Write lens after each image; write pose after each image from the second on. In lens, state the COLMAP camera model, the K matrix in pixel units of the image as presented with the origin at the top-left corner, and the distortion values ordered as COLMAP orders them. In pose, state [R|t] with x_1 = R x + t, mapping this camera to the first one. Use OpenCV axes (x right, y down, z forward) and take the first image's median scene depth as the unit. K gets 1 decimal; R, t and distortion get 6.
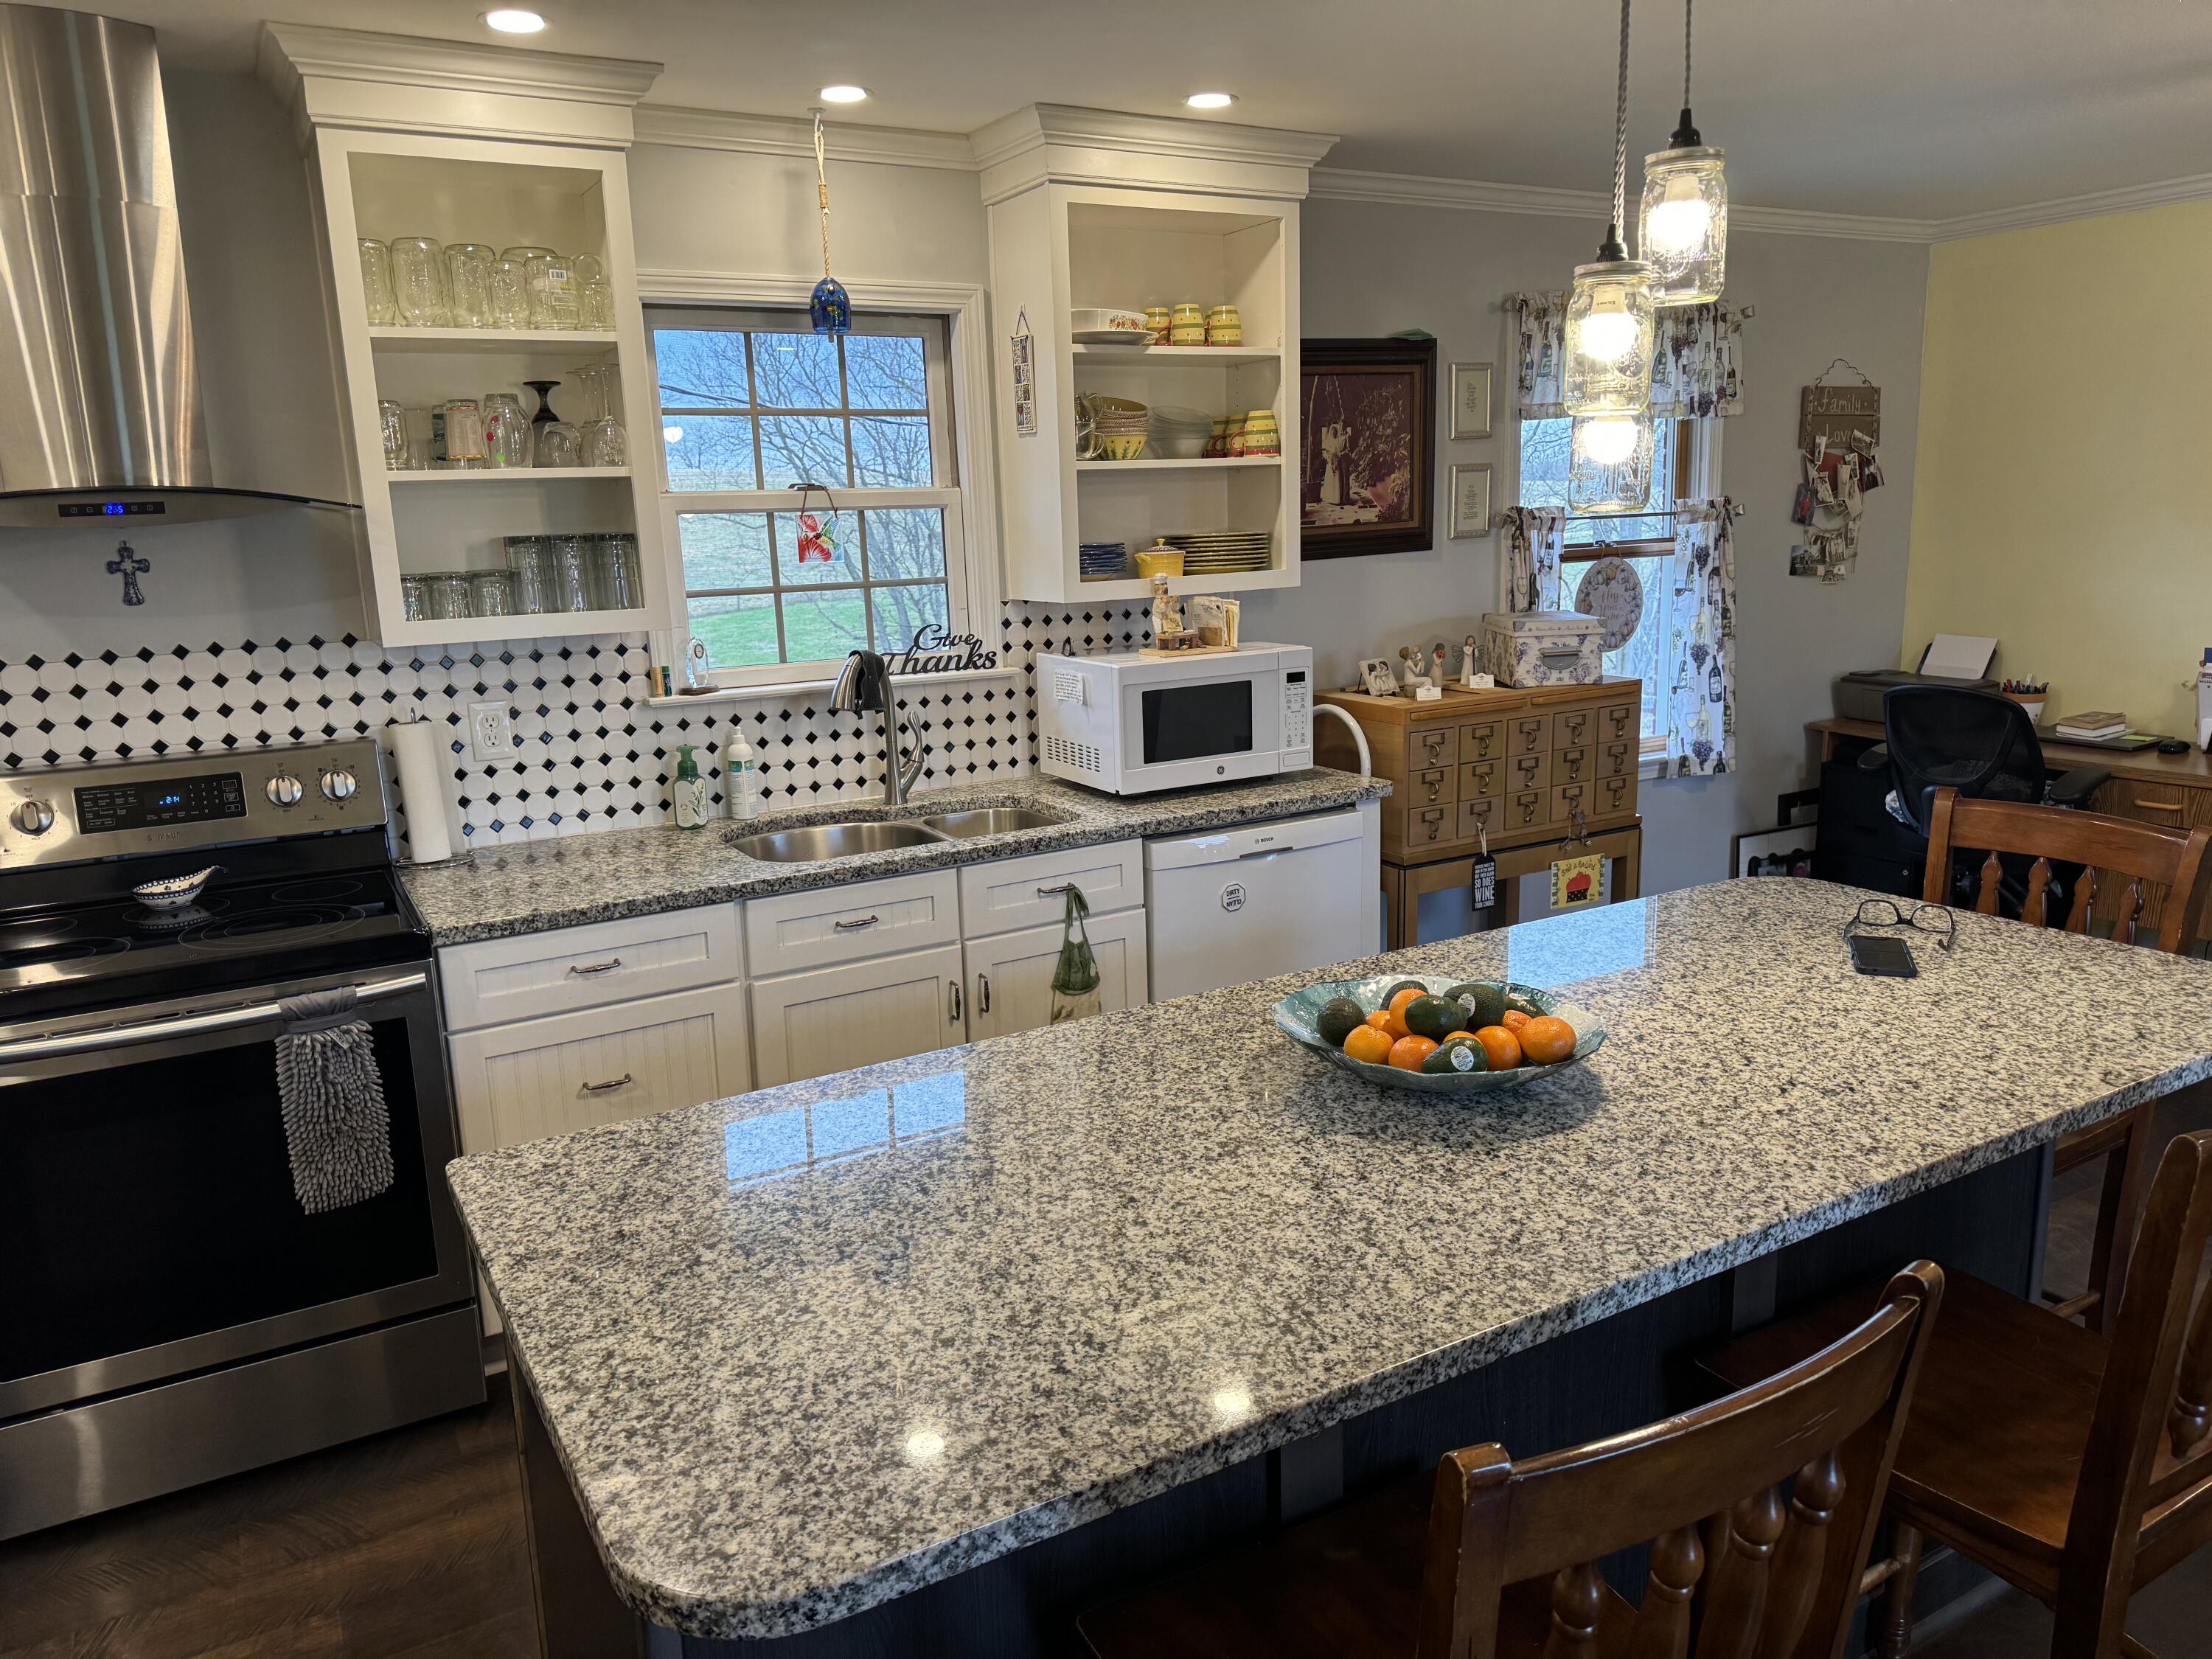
lens RADIAL K [[1553.6, 0, 1095.3], [0, 1553.6, 874.3], [0, 0, 1]] dist [0.083307, -0.099745]
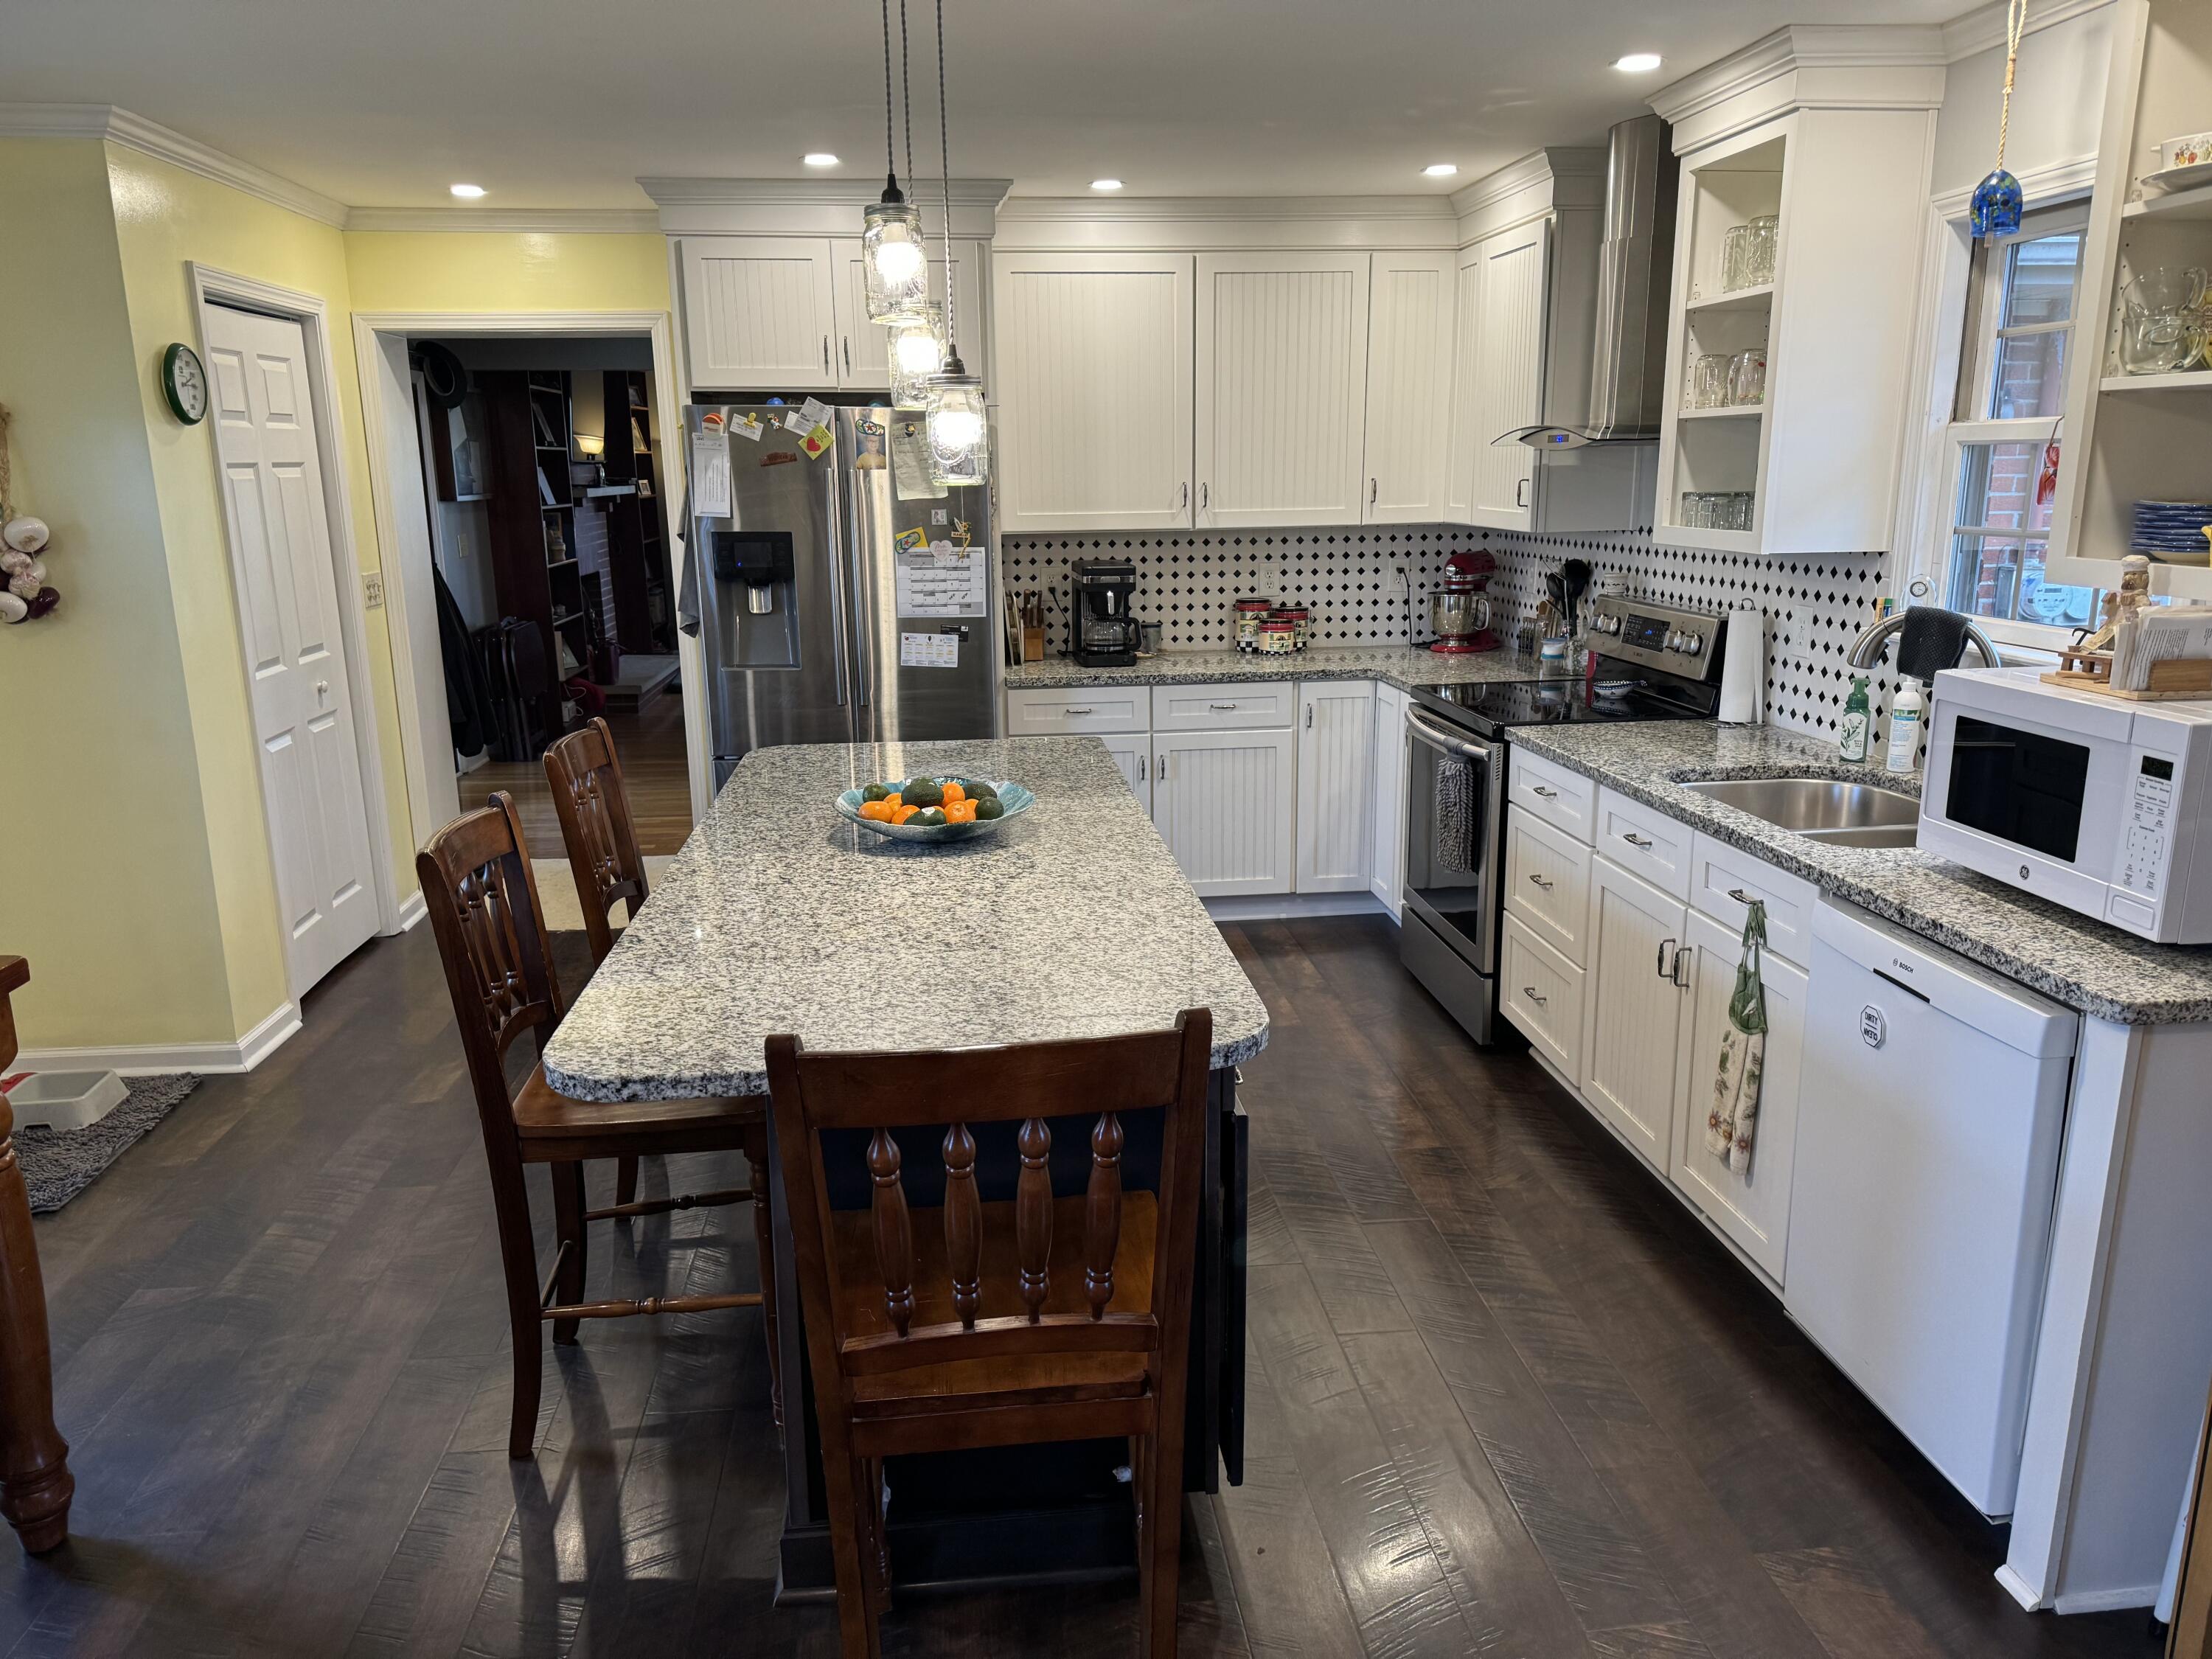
lens RADIAL K [[1553.6, 0, 1101.8], [0, 1553.6, 885.5], [0, 0, 1]] dist [0.083307, -0.099745]
pose [[-0.417644, 0.270180, -0.867511, 0.850770], [-0.189967, 0.907702, 0.374153, -0.246936], [0.888530, 0.321061, -0.327771, 0.940379]]
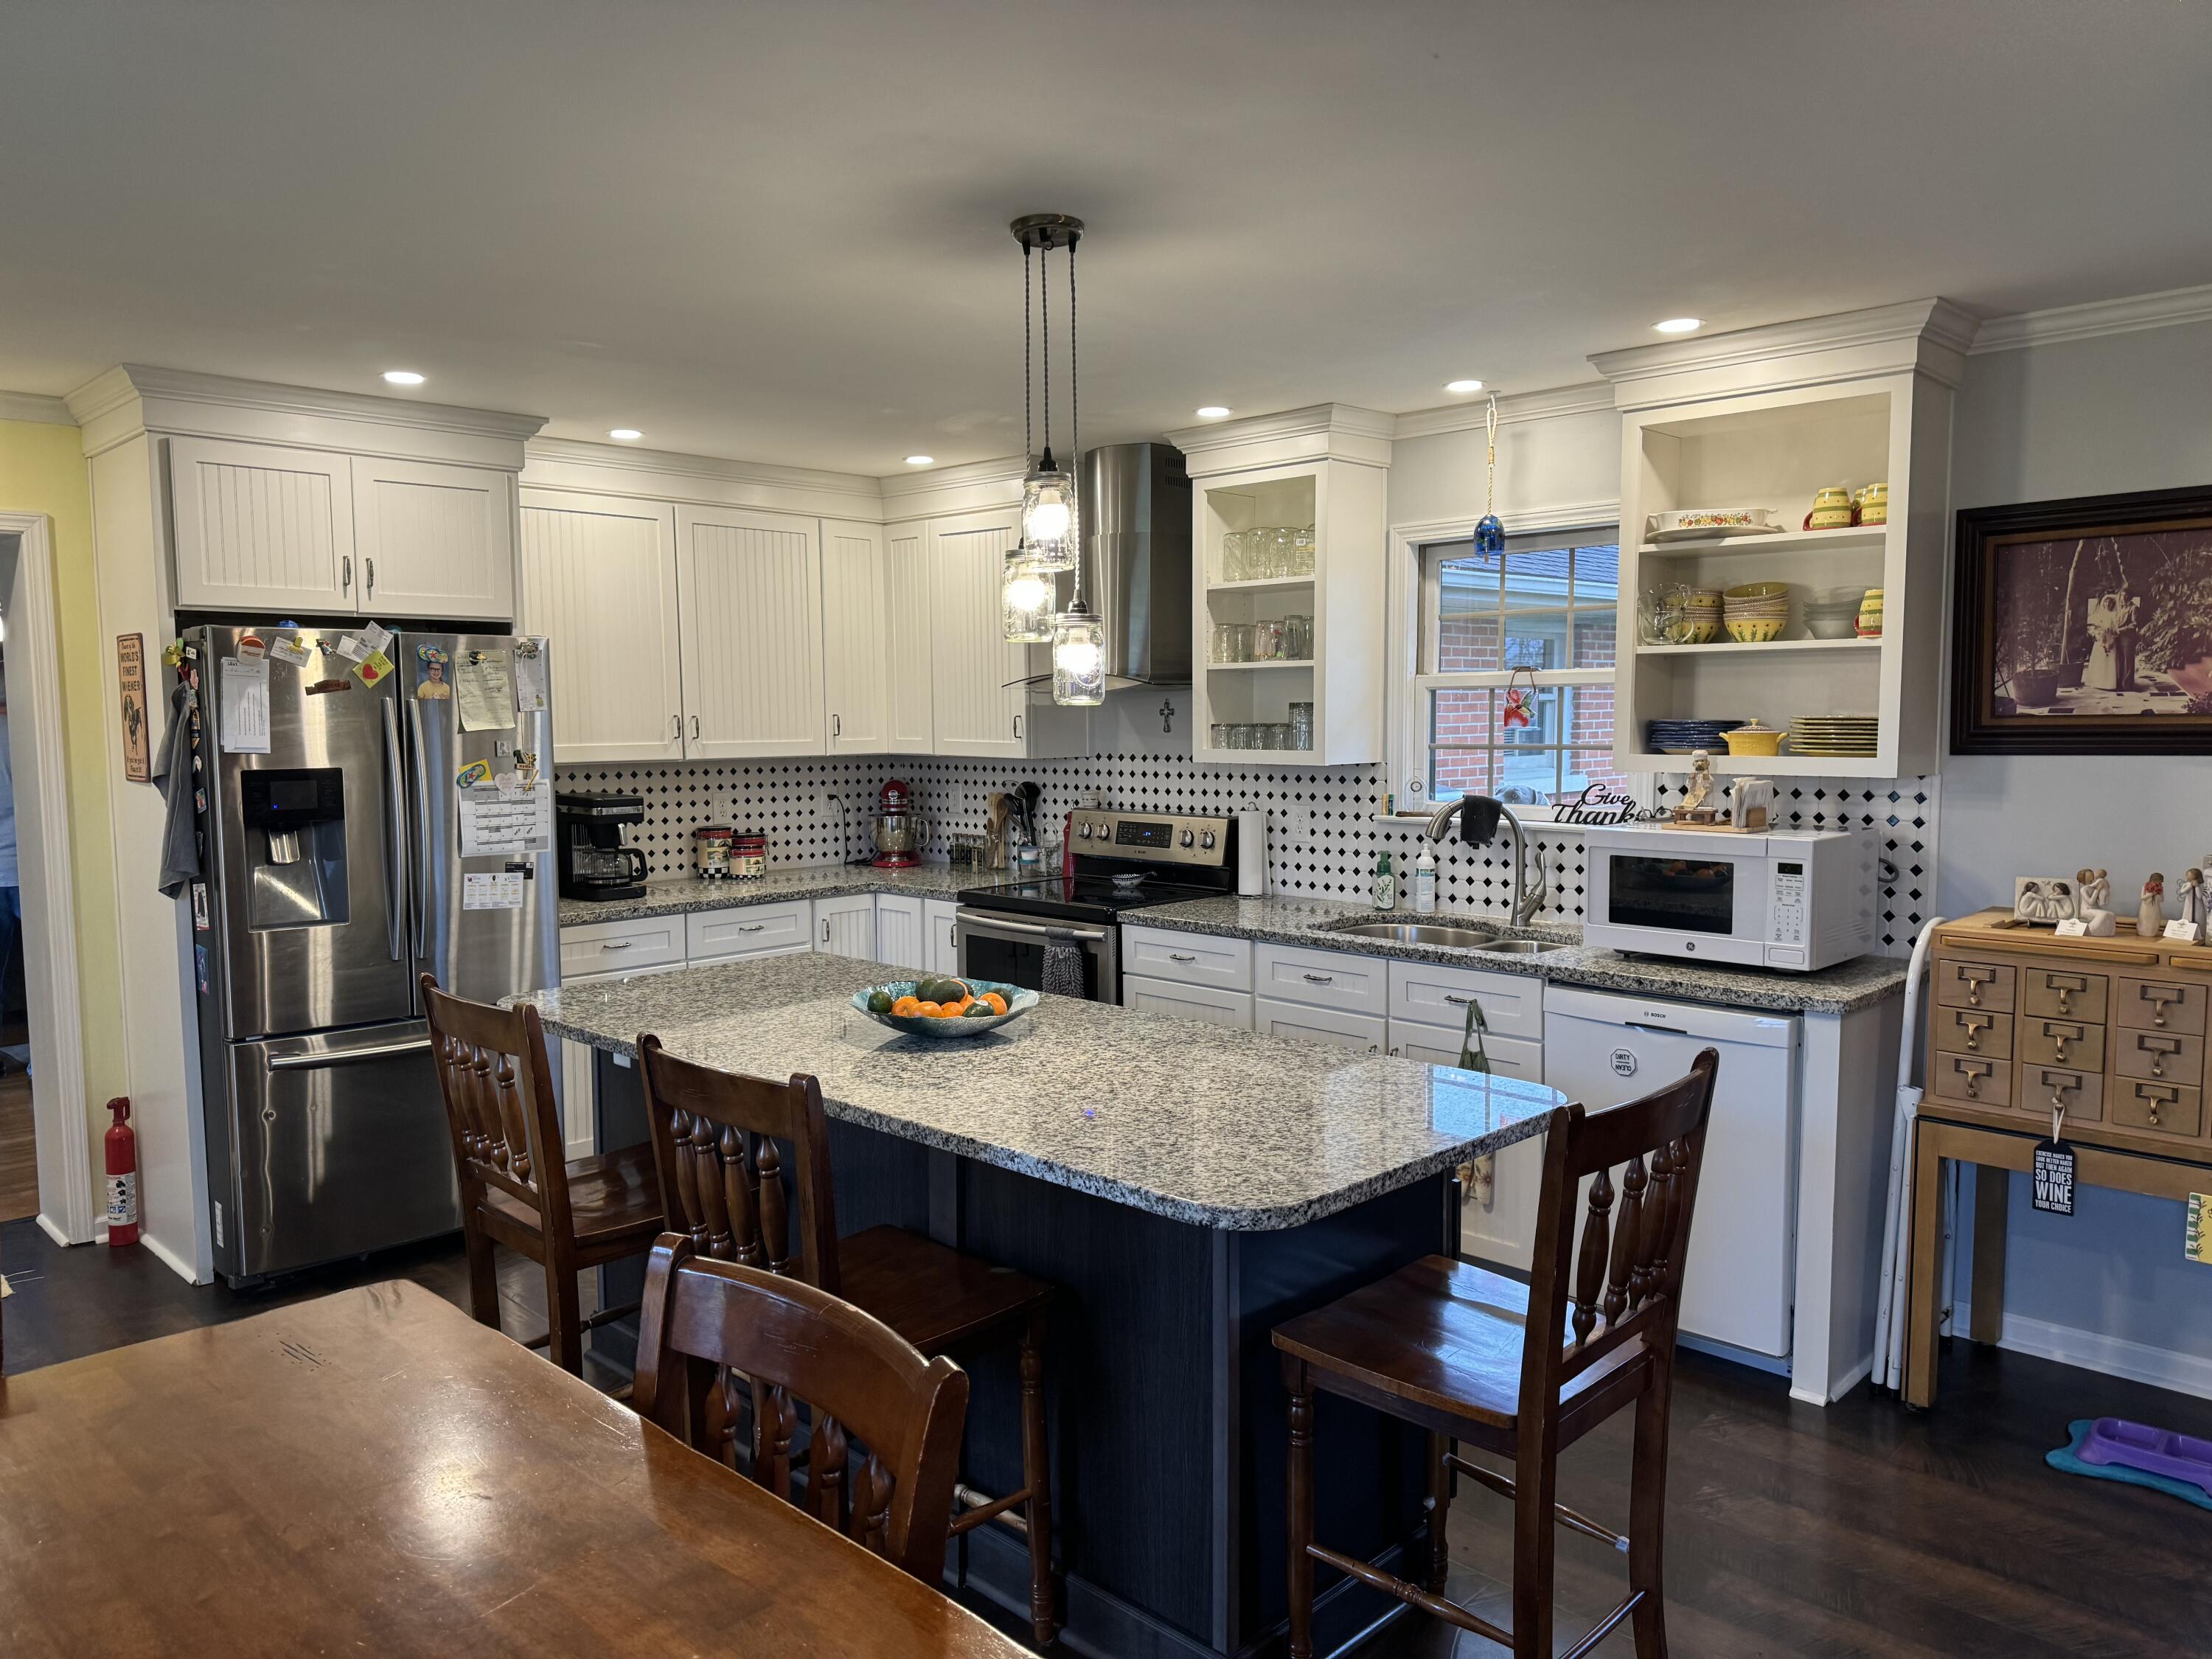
lens RADIAL K [[1553.6, 0, 1107.2], [0, 1553.6, 898.4], [0, 0, 1]] dist [0.083307, -0.099745]
pose [[0.257315, 0.147383, -0.955022, 1.013237], [-0.228686, 0.969514, 0.088004, -0.106861], [0.938878, 0.195755, 0.283175, 0.378159]]
